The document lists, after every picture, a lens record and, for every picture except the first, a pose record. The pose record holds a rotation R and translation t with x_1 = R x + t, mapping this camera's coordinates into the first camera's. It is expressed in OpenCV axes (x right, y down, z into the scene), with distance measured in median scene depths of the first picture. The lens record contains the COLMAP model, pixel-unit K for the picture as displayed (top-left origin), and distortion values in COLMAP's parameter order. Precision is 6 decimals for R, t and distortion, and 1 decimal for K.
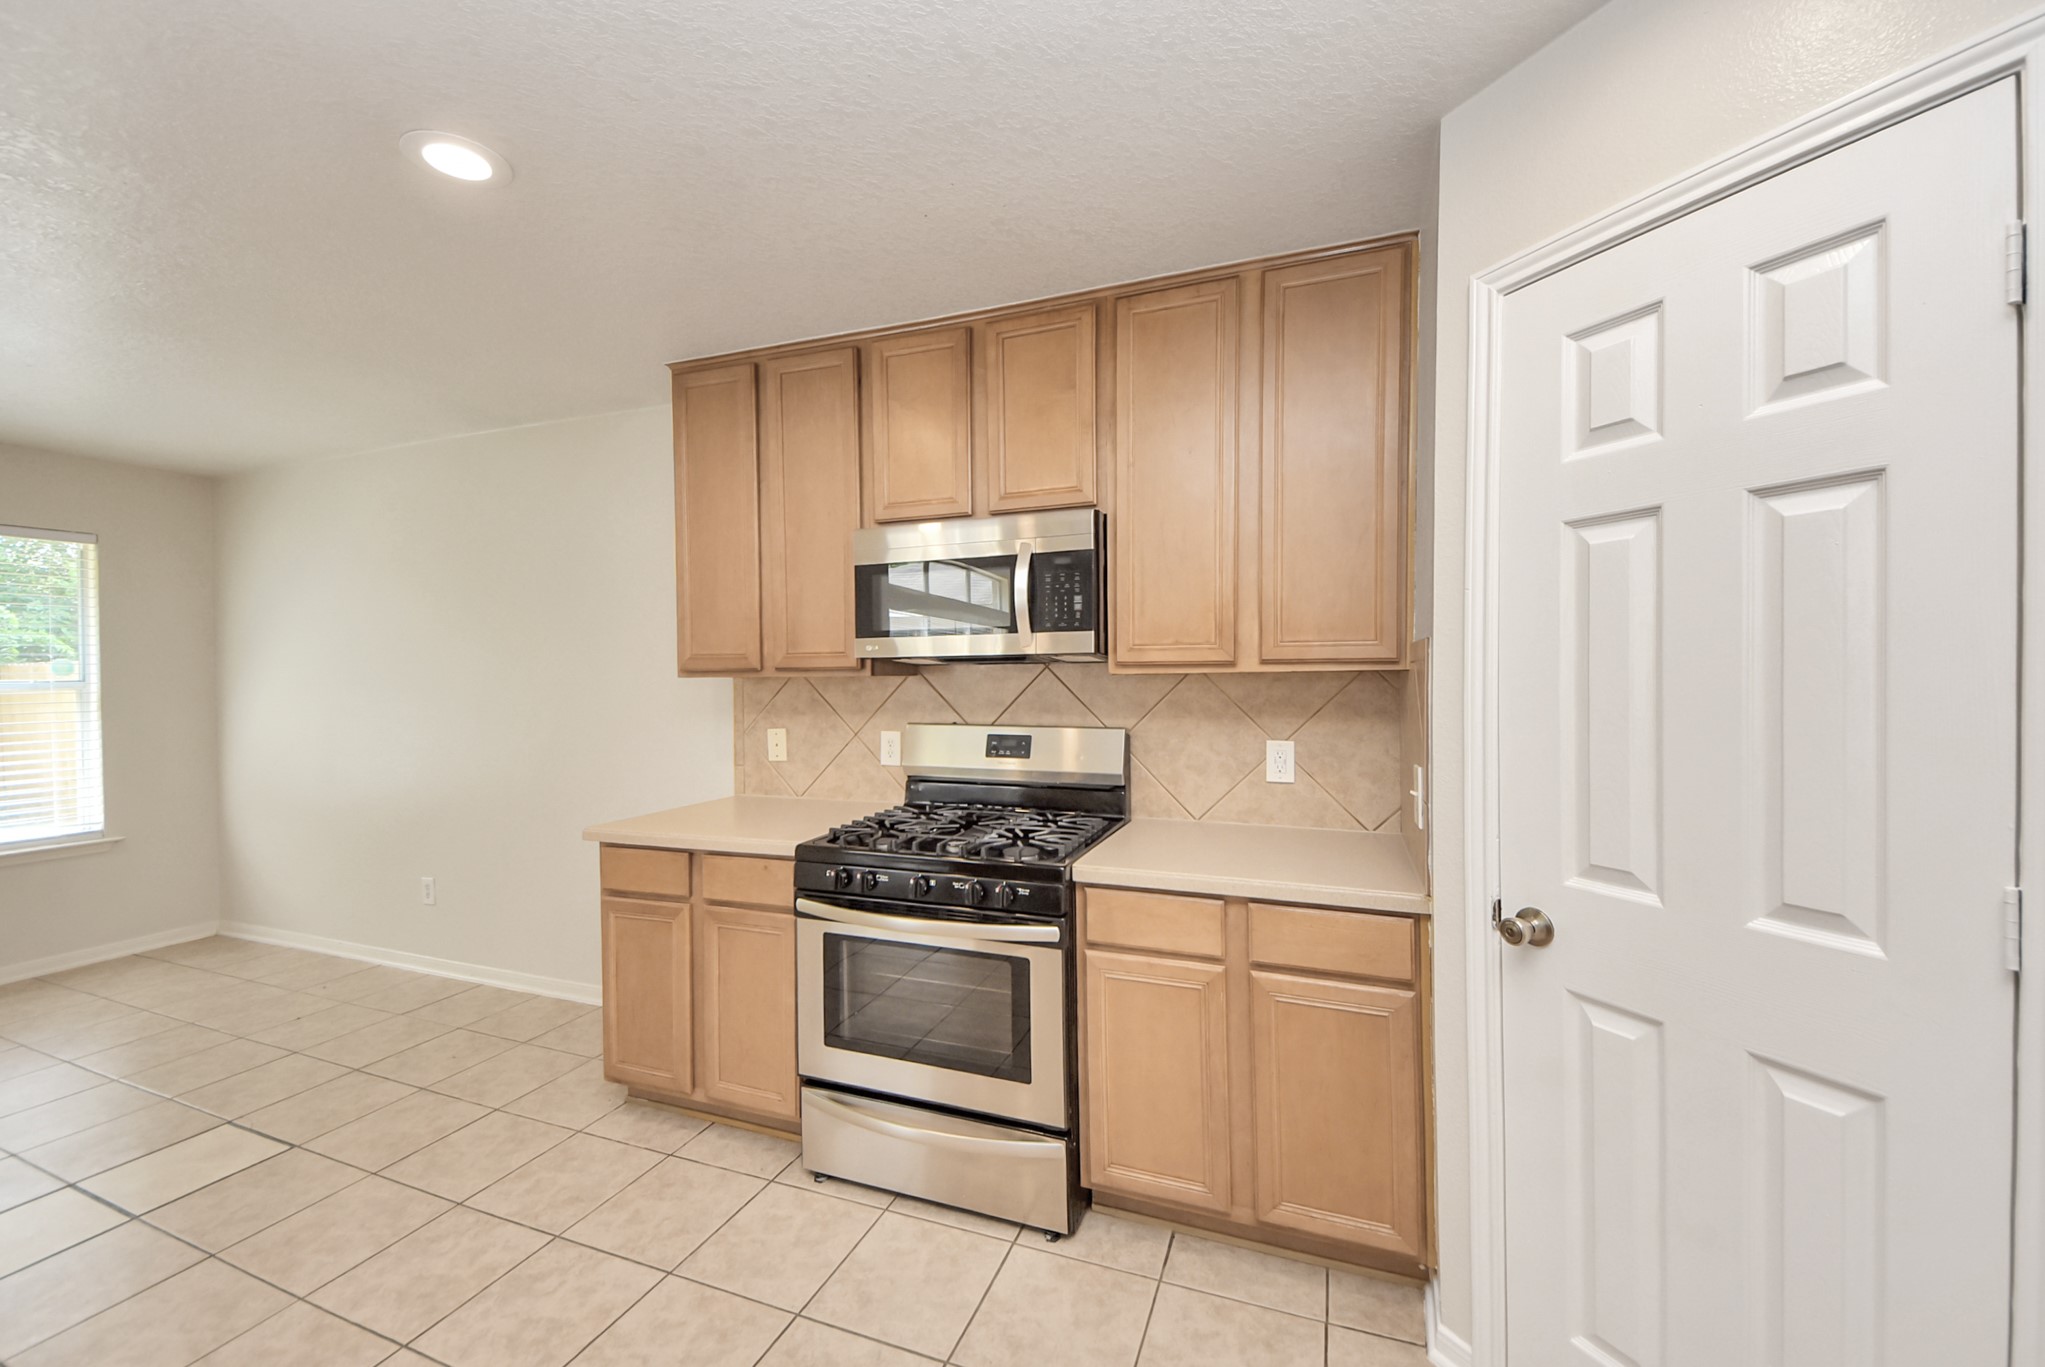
lens RADIAL K [[761.1, 0, 1025.8], [0, 761.1, 679.3], [0, 0, 1]] dist [0.009727, -0.000366]
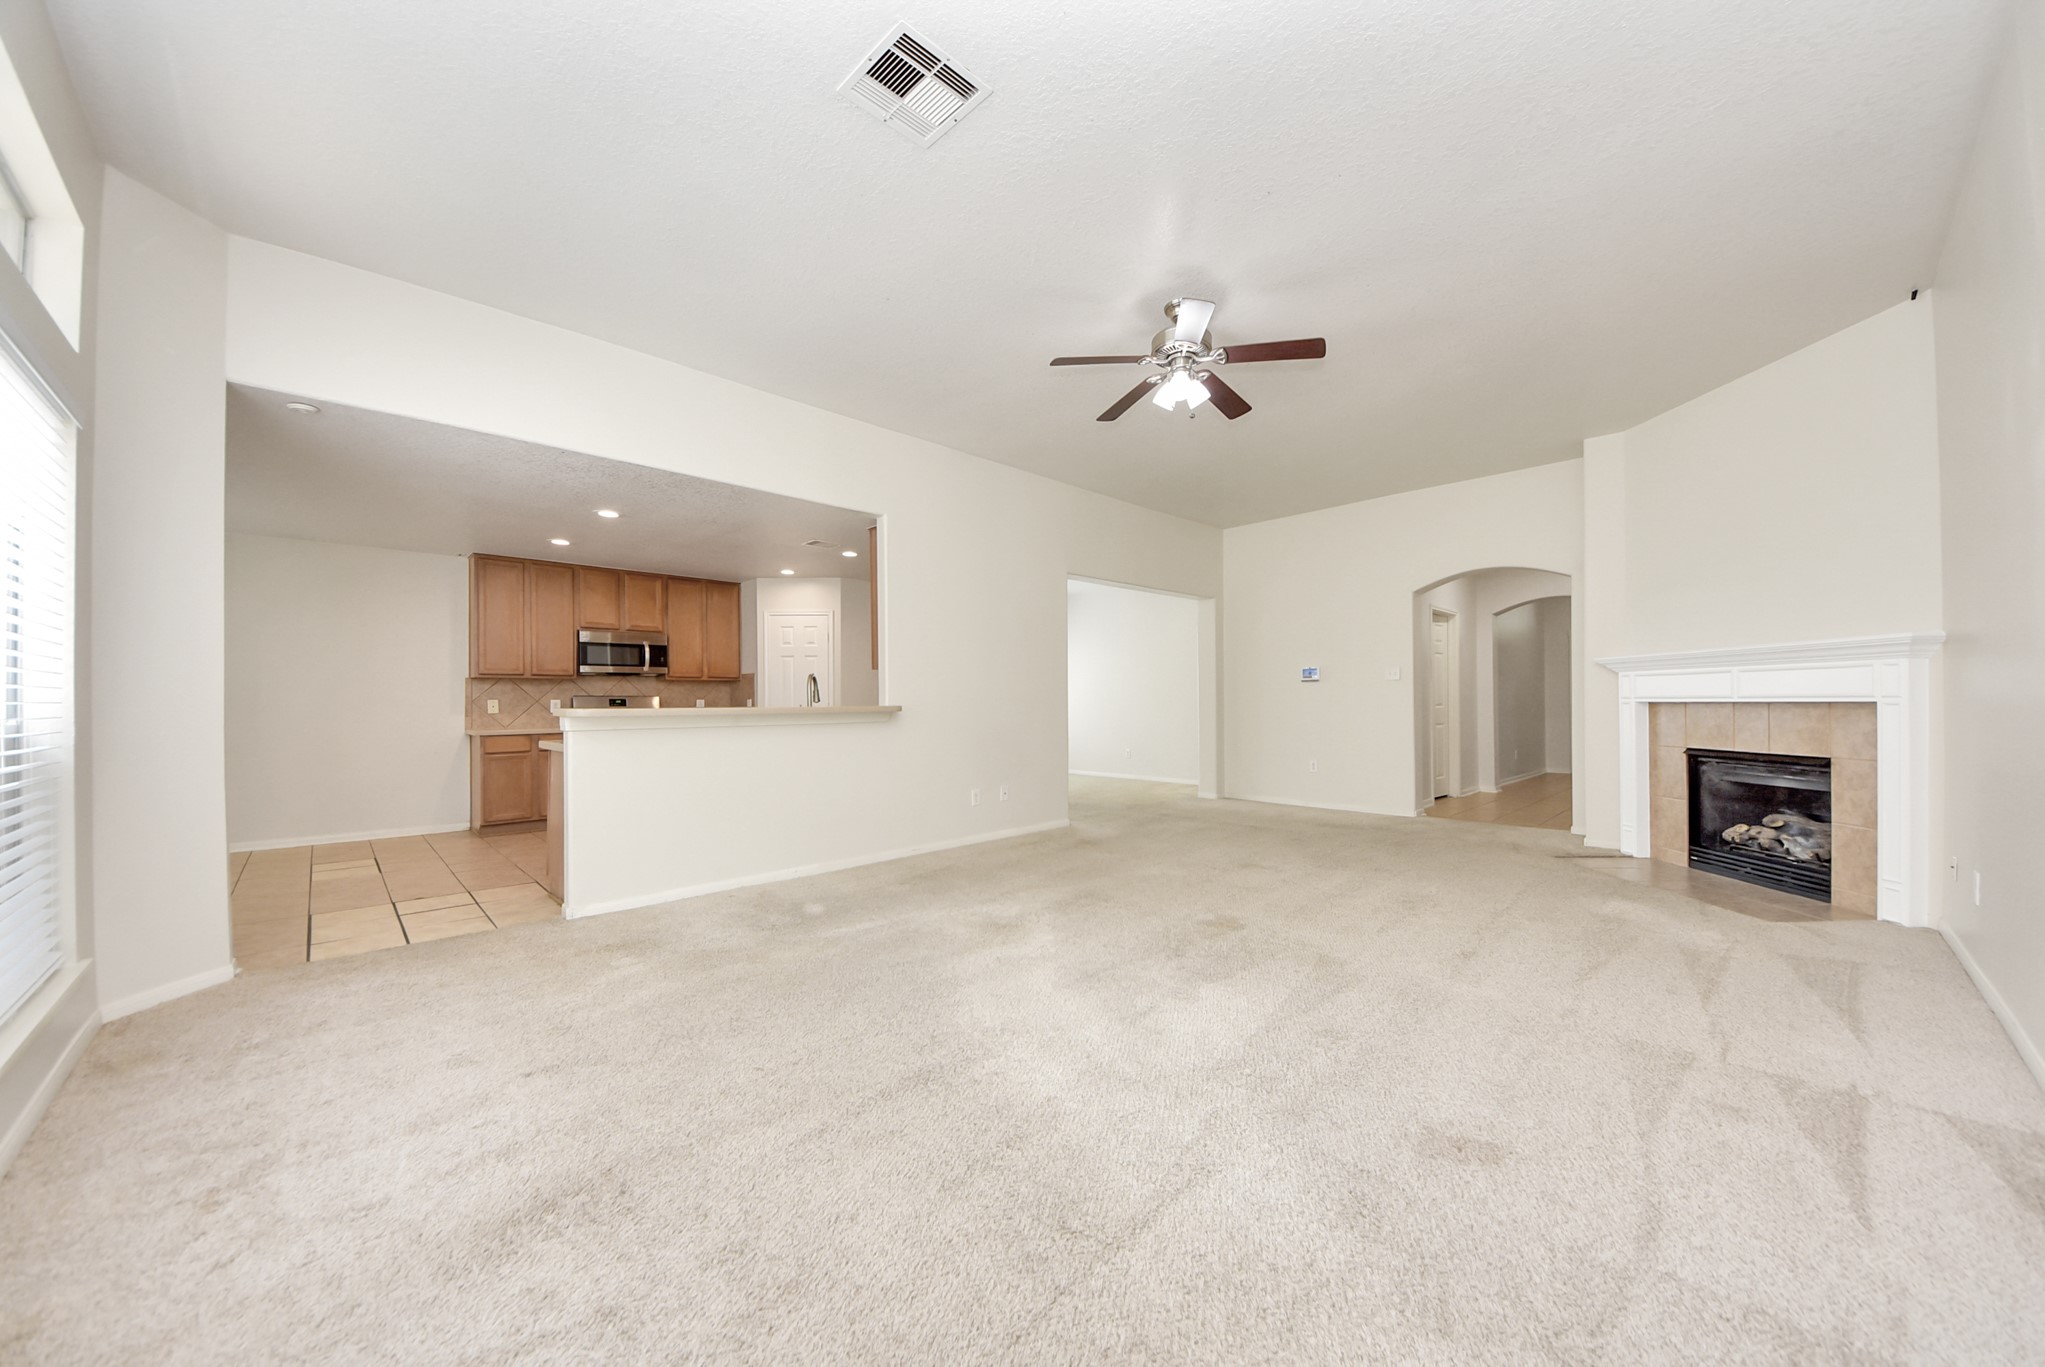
lens RADIAL K [[724.0, 0, 1035.1], [0, 724.0, 696.8], [0, 0, 1]] dist [-0.000284, -0.000077]
pose [[0.431679, 0.010491, 0.901966, -2.082130], [0.010501, 0.999806, -0.016655, 0.140670], [-0.901966, 0.016661, 0.431486, -1.919236]]
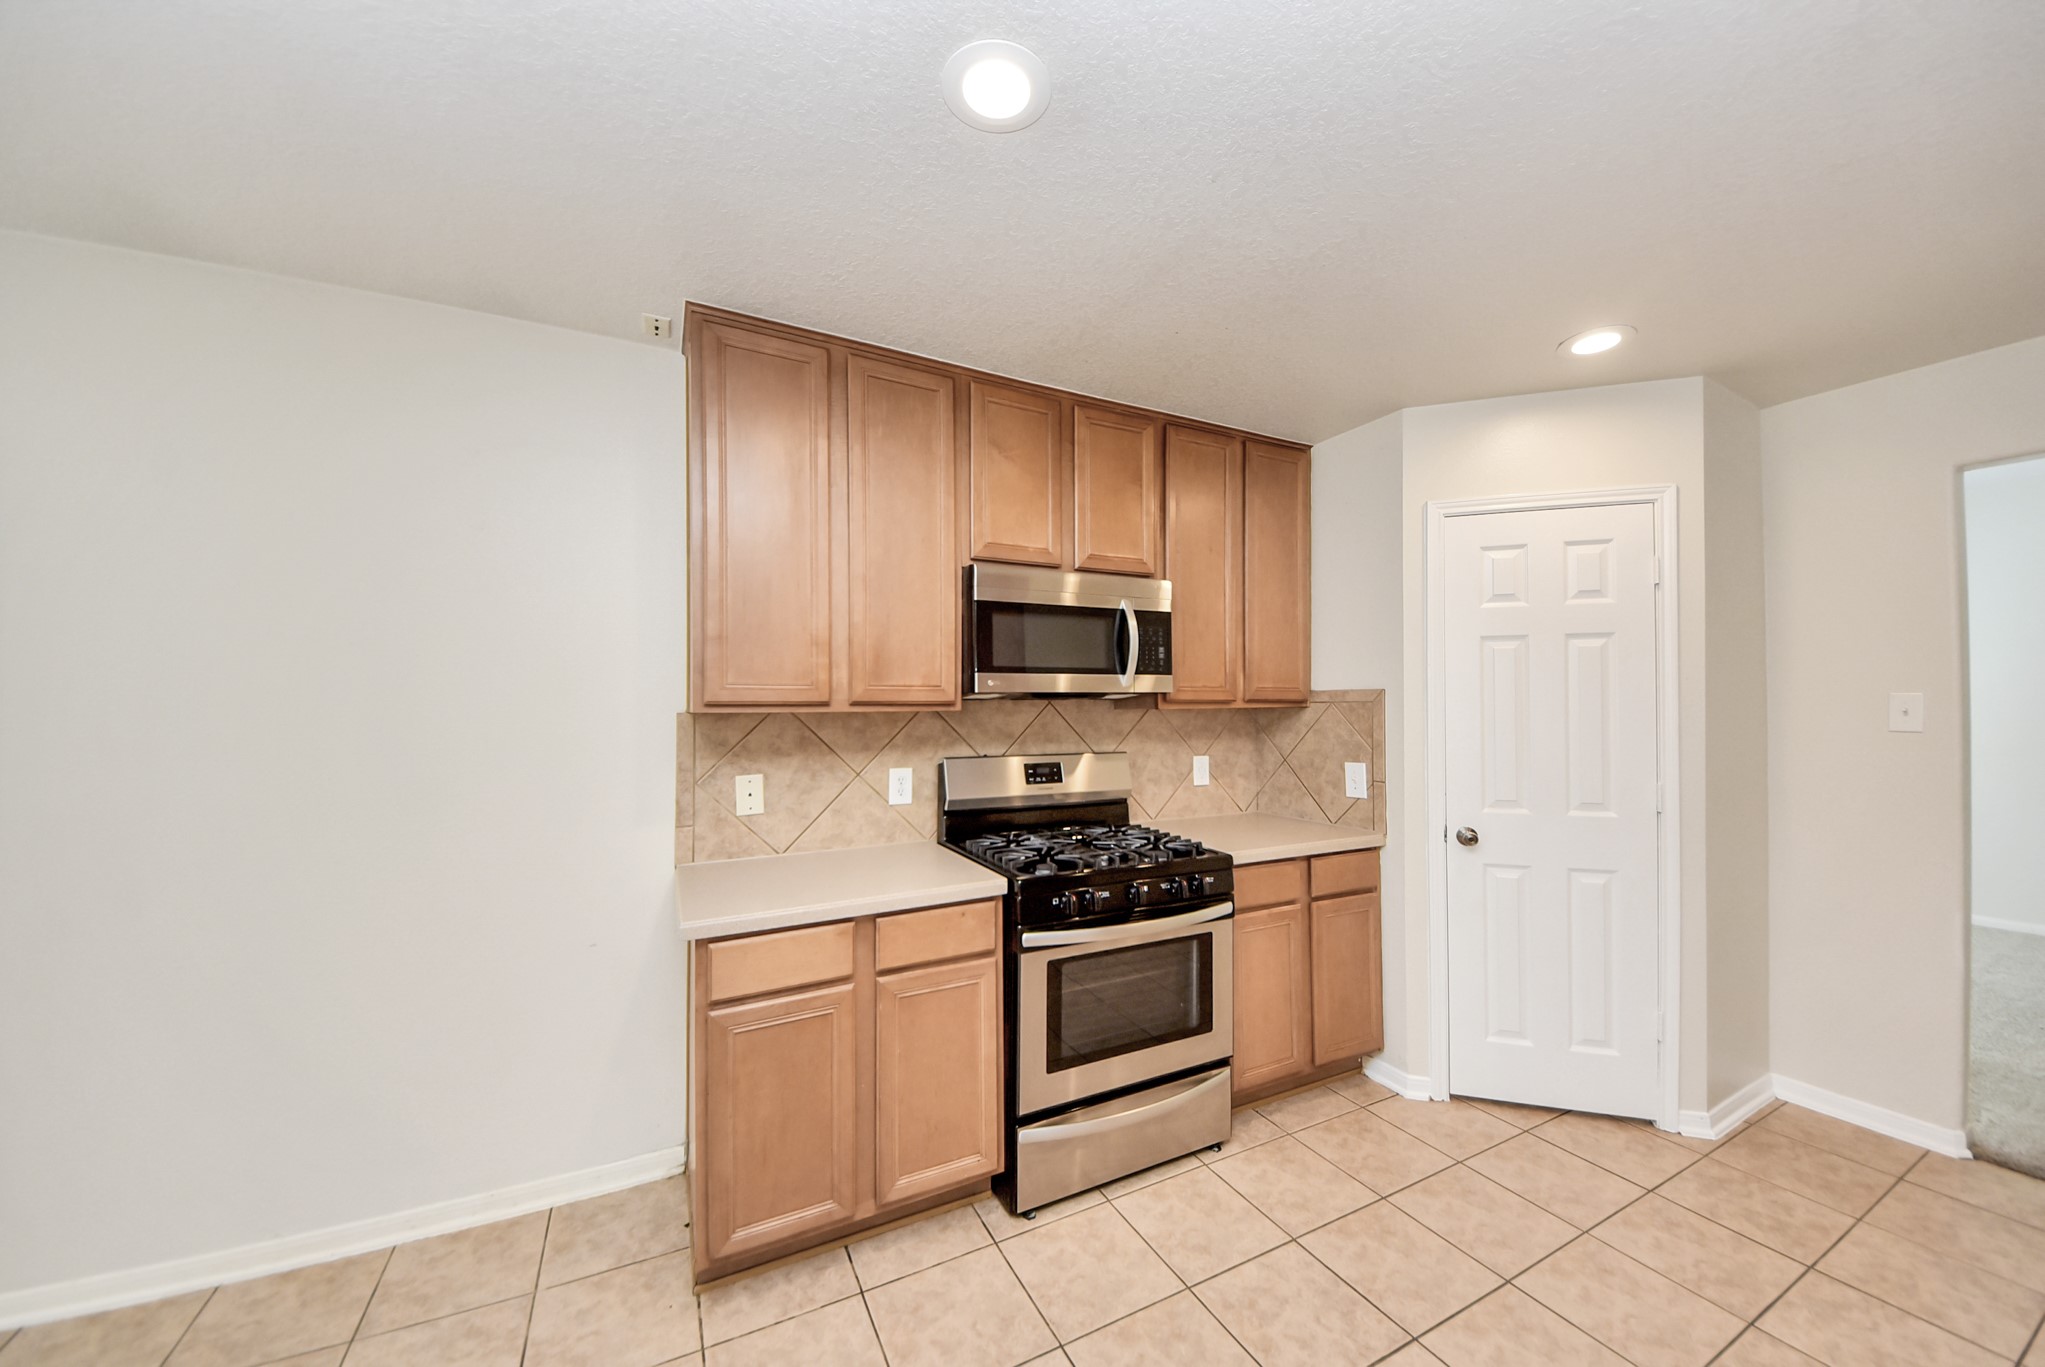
lens RADIAL K [[723.2, 0, 1015.0], [0, 723.2, 702.1], [0, 0, 1]] dist [0.041805, -0.027652]
pose [[0.690972, 0.008415, 0.722833, -0.889042], [0.006346, 0.999823, -0.017707, 0.001679], [-0.722854, 0.016822, 0.690796, 0.312417]]
